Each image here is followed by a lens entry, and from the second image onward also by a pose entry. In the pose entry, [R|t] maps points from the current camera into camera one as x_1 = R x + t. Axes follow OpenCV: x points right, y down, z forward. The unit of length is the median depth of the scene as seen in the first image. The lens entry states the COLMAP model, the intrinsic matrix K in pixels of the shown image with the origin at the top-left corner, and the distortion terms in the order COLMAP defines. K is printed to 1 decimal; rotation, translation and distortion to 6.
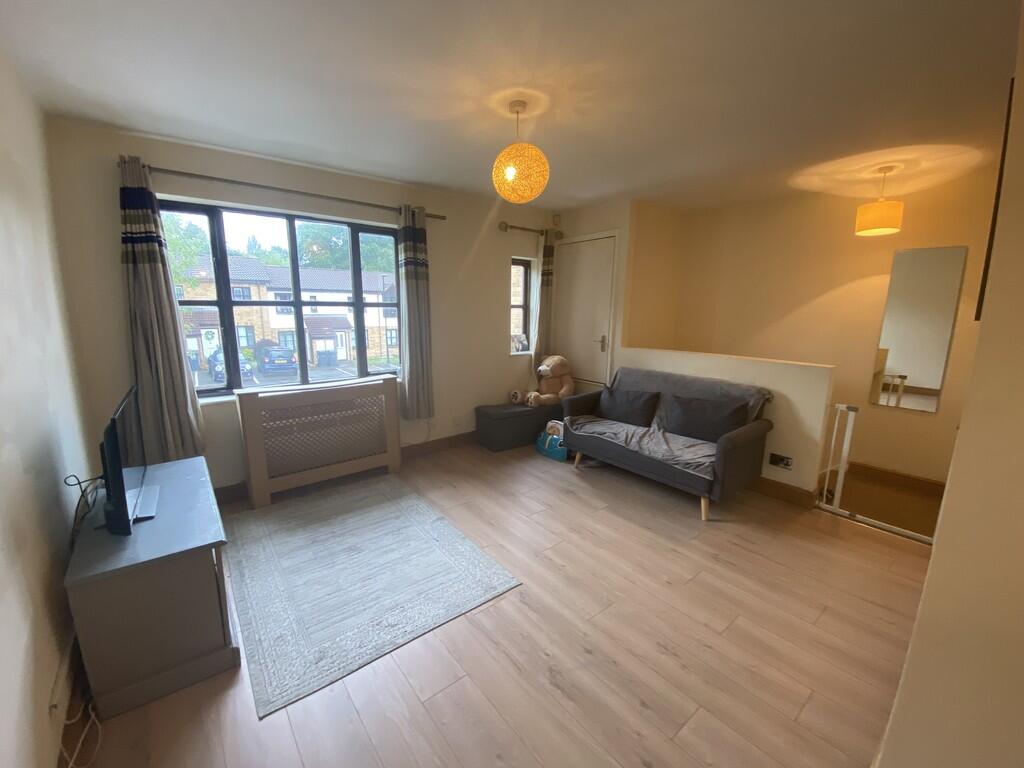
lens RADIAL K [[414.3, 0, 512.0], [0, 414.3, 384.0], [0, 0, 1]] dist [0.030670, -0.000341]
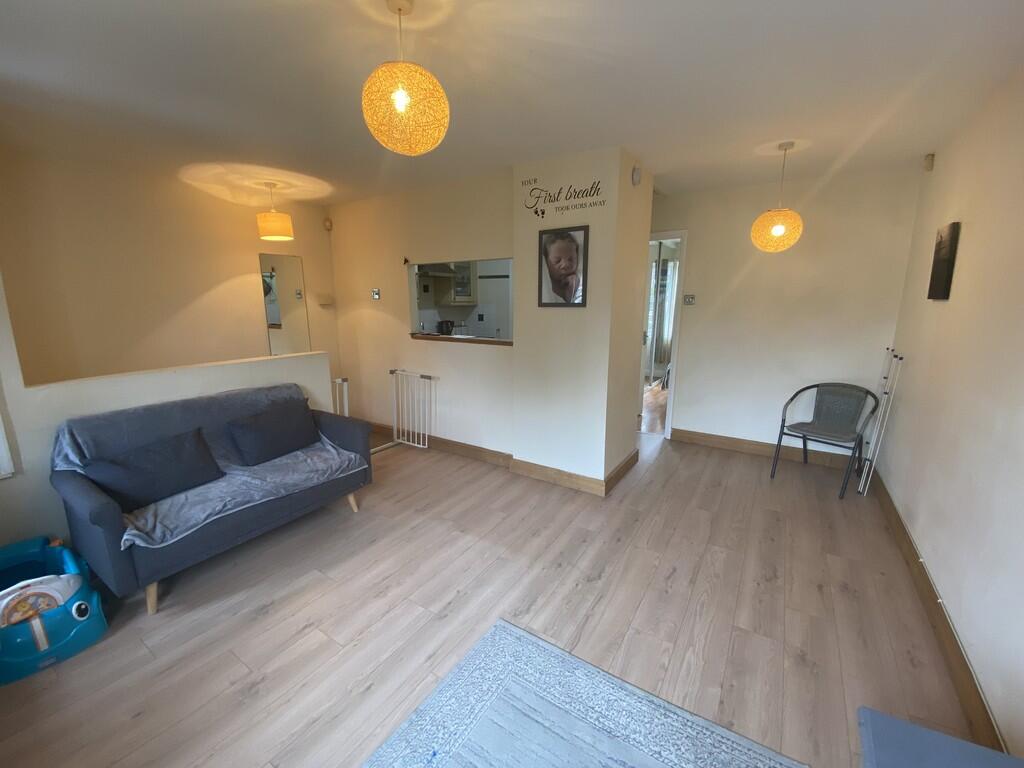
lens RADIAL K [[414.3, 0, 512.0], [0, 414.3, 384.0], [0, 0, 1]] dist [0.030670, -0.000341]
pose [[-0.299740, -0.194410, 0.934003, -0.672517], [0.189175, 0.947464, 0.257923, -0.198894], [-0.935077, 0.254000, -0.247215, 1.012152]]
